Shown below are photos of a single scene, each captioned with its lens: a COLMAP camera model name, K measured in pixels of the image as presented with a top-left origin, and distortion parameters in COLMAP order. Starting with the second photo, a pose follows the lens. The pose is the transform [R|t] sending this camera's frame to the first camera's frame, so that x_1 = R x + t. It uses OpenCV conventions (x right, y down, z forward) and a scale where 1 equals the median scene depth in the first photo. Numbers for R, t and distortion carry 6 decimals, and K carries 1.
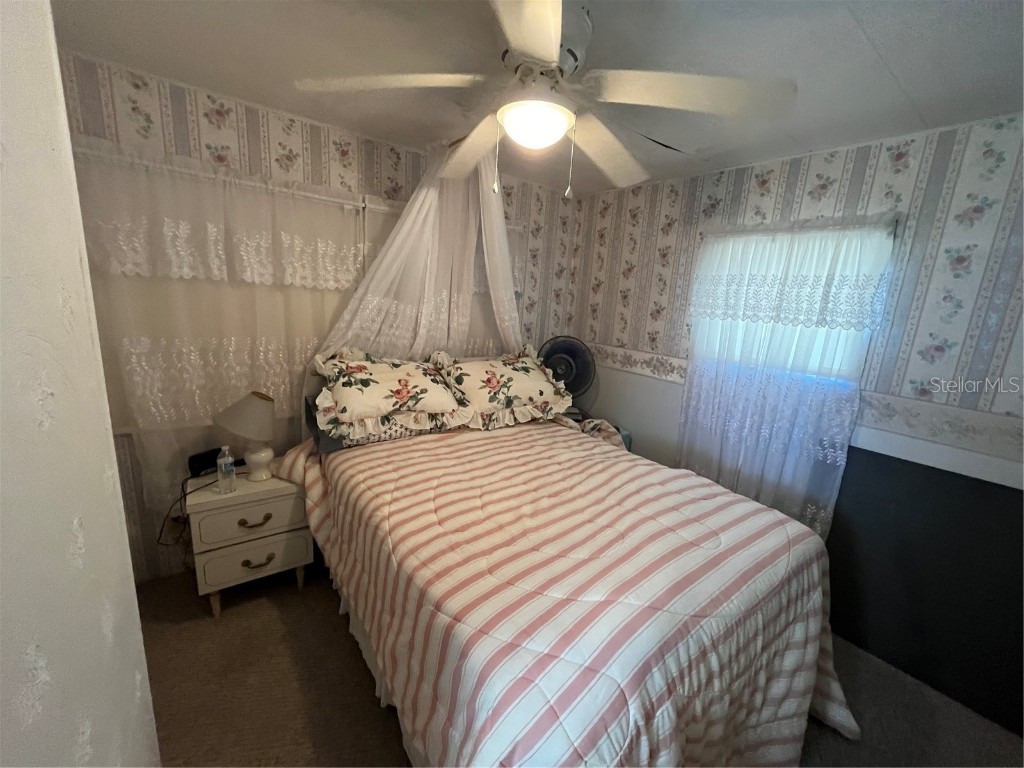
lens RADIAL K [[412.7, 0, 512.0], [0, 412.7, 384.0], [0, 0, 1]] dist [-0.002082, -0.000382]
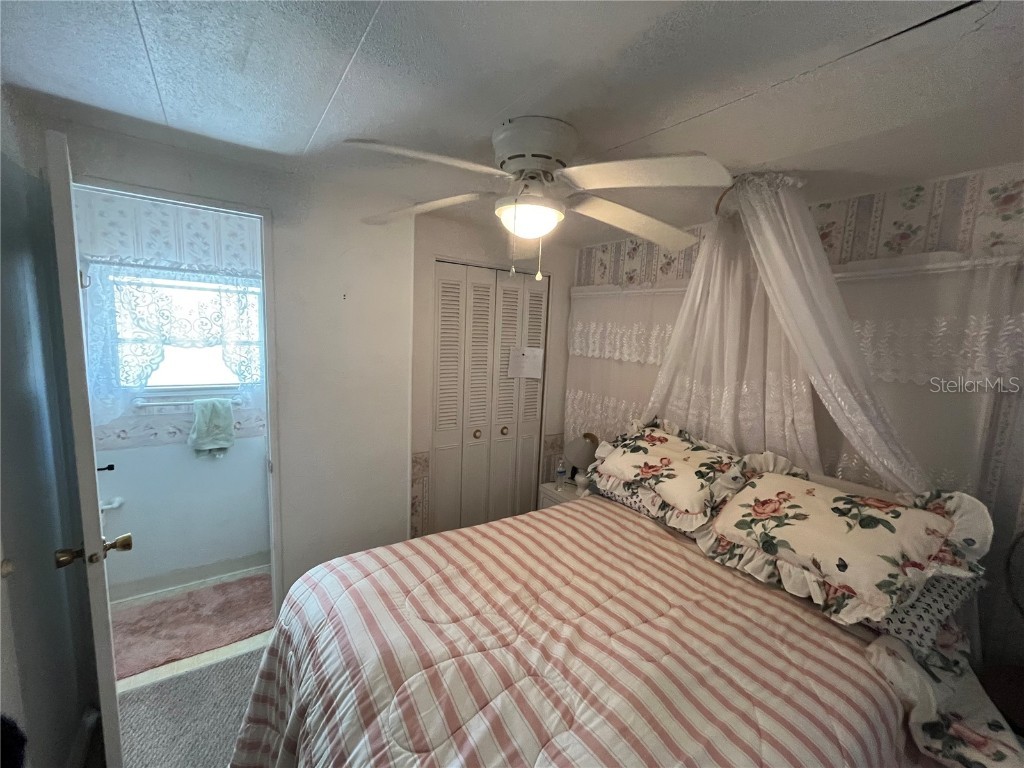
lens RADIAL K [[412.7, 0, 512.0], [0, 412.7, 384.0], [0, 0, 1]] dist [-0.002082, -0.000382]
pose [[-0.025209, 0.046833, -0.998585, 0.692818], [-0.283626, 0.957520, 0.052068, -0.125257], [0.958604, 0.284537, -0.010855, 0.626073]]
